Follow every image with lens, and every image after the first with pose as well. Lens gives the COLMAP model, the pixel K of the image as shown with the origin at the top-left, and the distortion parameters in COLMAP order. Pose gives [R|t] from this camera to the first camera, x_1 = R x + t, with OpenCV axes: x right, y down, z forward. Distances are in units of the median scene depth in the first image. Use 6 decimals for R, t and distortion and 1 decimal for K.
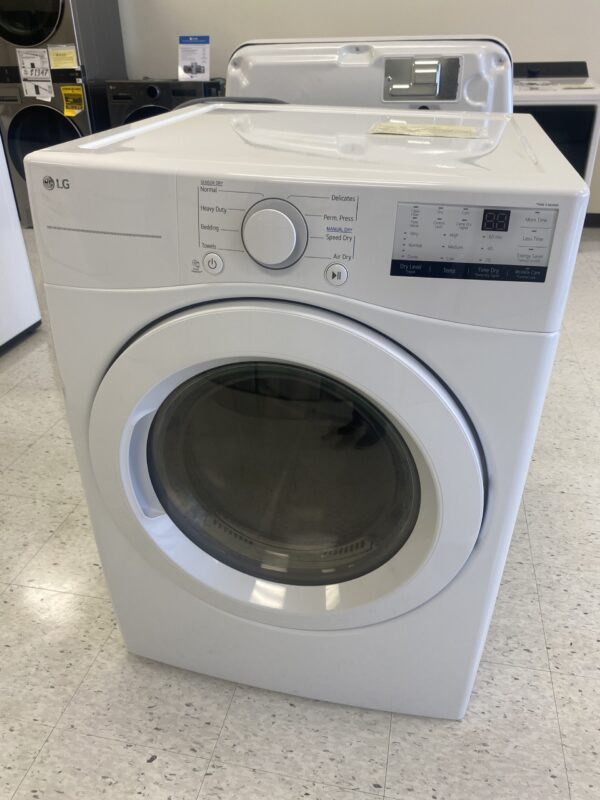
lens RADIAL K [[638.9, 0, 329.0], [0, 638.9, 360.7], [0, 0, 1]] dist [-0.024837, -0.009108]
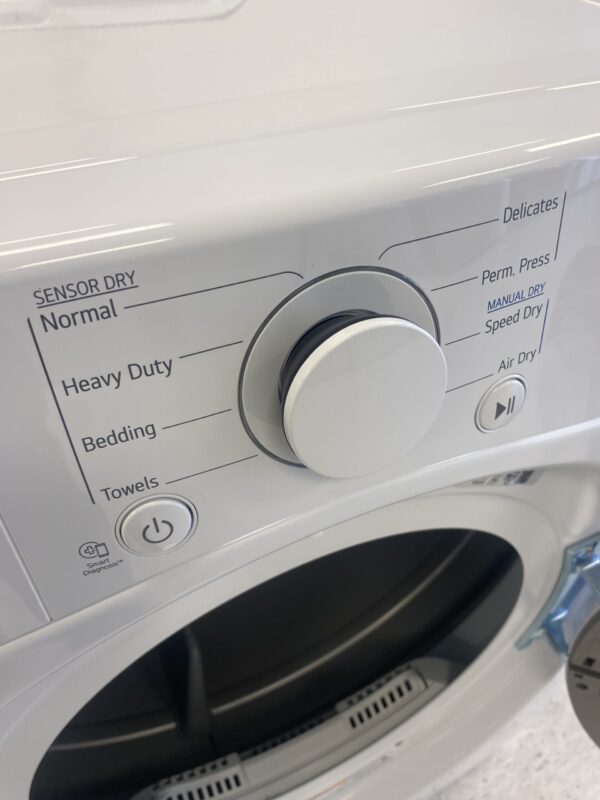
lens RADIAL K [[623.5, 0, 299.4], [0, 623.5, 368.0], [0, 0, 1]] dist [-0.029037, -0.006706]
pose [[0.811794, -0.398022, 0.427282, -0.168176], [0.285137, 0.908739, 0.304778, -0.218685], [-0.509596, -0.125583, 0.851200, 0.552982]]
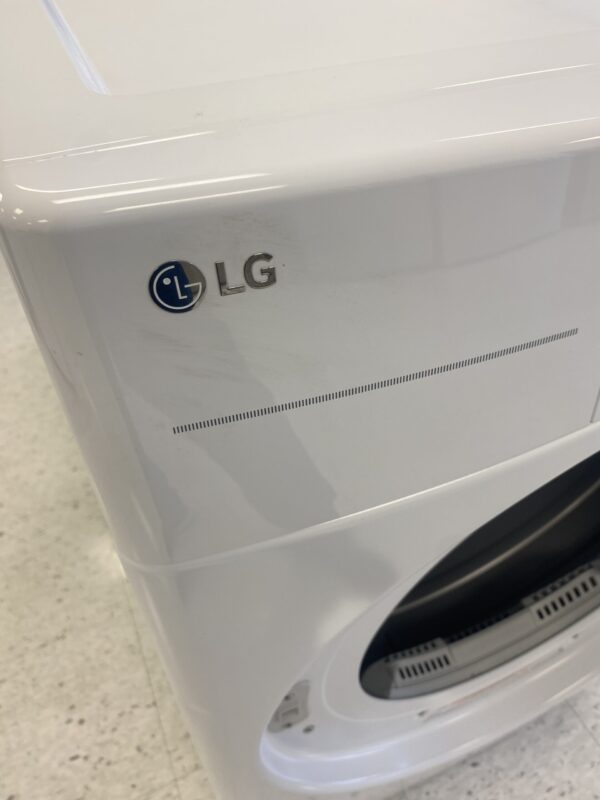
lens RADIAL K [[638.9, 0, 329.0], [0, 638.9, 360.7], [0, 0, 1]] dist [-0.024837, -0.009108]
pose [[0.812864, -0.385721, 0.436430, -0.394948], [0.246623, 0.906743, 0.342045, -0.249573], [-0.527664, -0.170403, 0.832186, 0.591458]]
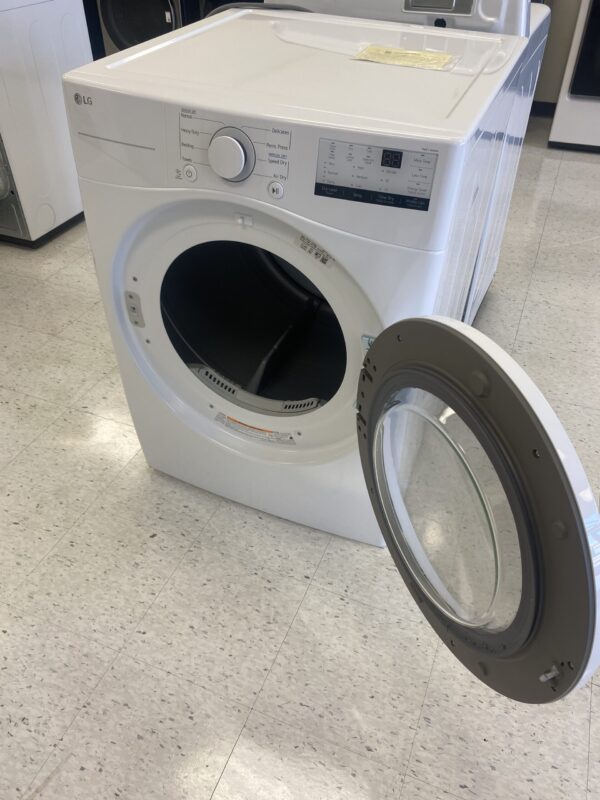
lens RADIAL K [[665.4, 0, 326.1], [0, 665.4, 400.4], [0, 0, 1]] dist [-0.040982, 0.001135]
pose [[0.982572, 0.127899, -0.134887, 0.258791], [-0.093963, 0.967865, 0.233255, -0.032417], [0.160385, -0.216516, 0.963015, -0.287346]]
